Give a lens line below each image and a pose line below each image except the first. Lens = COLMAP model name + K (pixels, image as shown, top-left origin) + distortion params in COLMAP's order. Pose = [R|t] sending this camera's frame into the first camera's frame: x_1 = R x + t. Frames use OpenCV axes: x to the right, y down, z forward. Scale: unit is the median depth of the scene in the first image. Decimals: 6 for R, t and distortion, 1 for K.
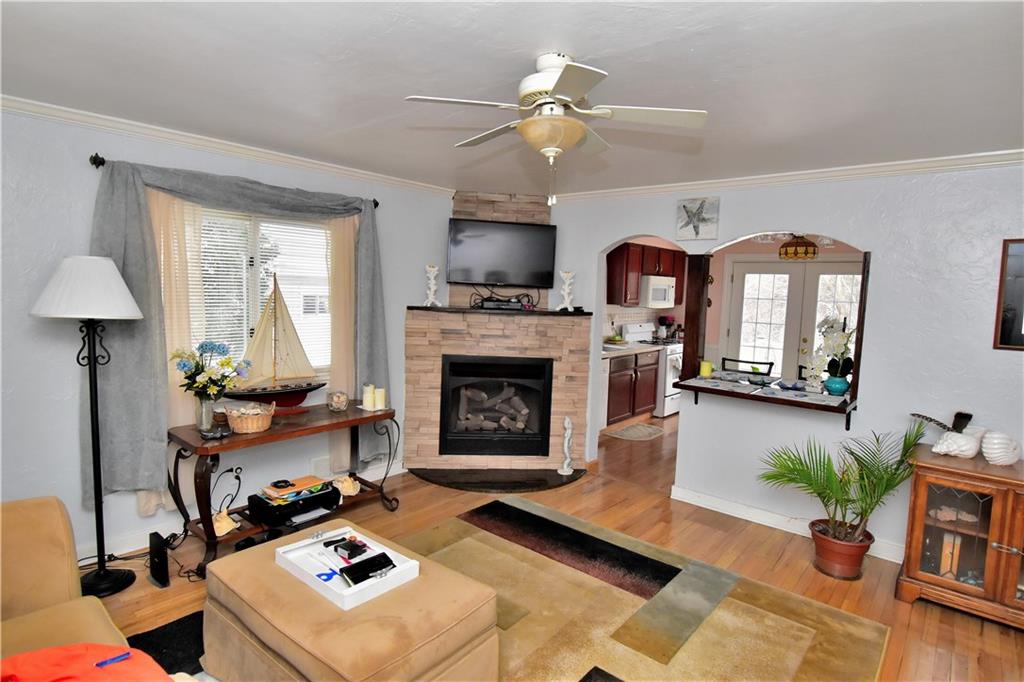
lens RADIAL K [[551.0, 0, 517.8], [0, 551.0, 338.1], [0, 0, 1]] dist [-0.027707, 0.000961]
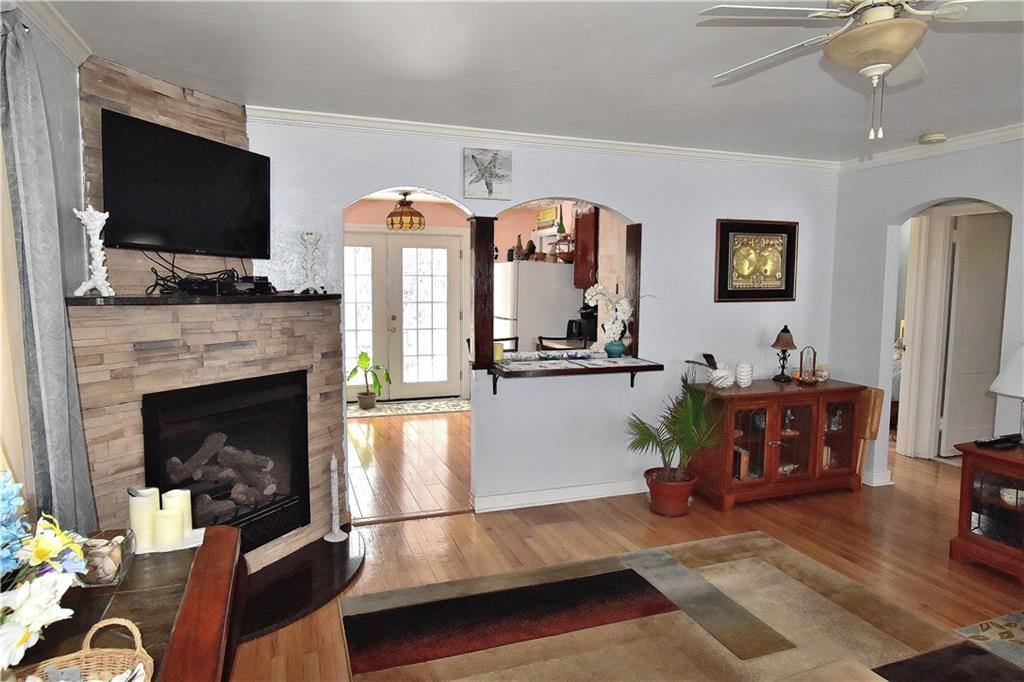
lens RADIAL K [[615.0, 0, 511.1], [0, 615.0, 340.1], [0, 0, 1]] dist [-0.017865, -0.000461]
pose [[0.493134, -0.108768, 0.863127, -0.423648], [0.088768, 0.993266, 0.074451, -0.028502], [-0.865412, 0.039904, 0.499469, 0.441973]]
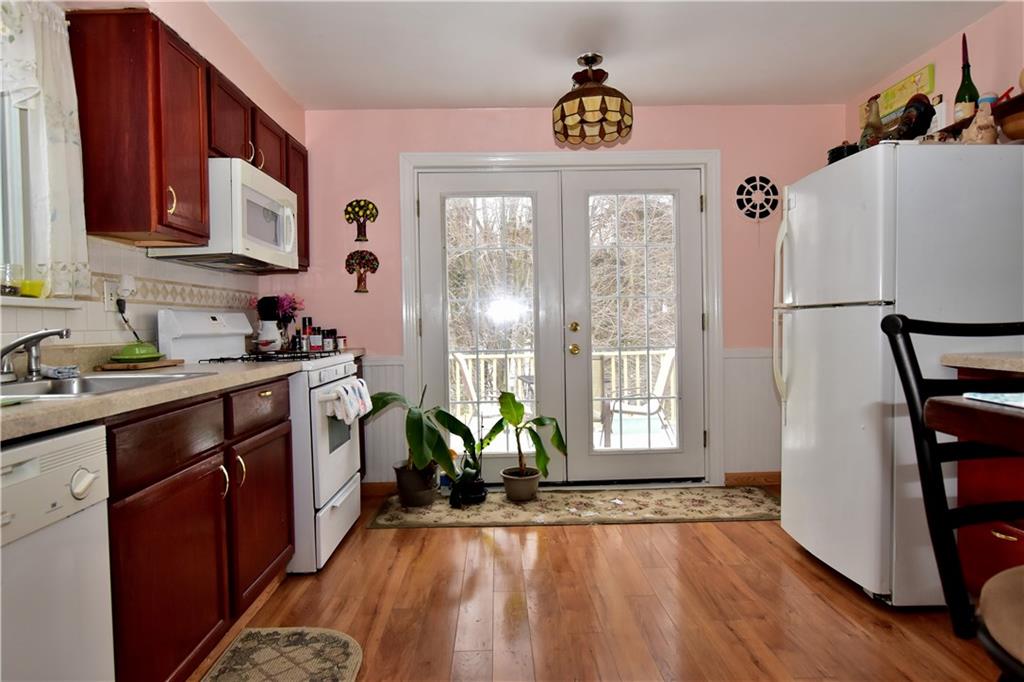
lens RADIAL K [[615.0, 0, 515.4], [0, 615.0, 338.0], [0, 0, 1]] dist [-0.017865, -0.000461]
pose [[0.741816, -0.059210, 0.667985, 0.162207], [0.103828, 0.994224, -0.027176, 0.034336], [-0.662518, 0.089515, 0.743678, 0.909645]]
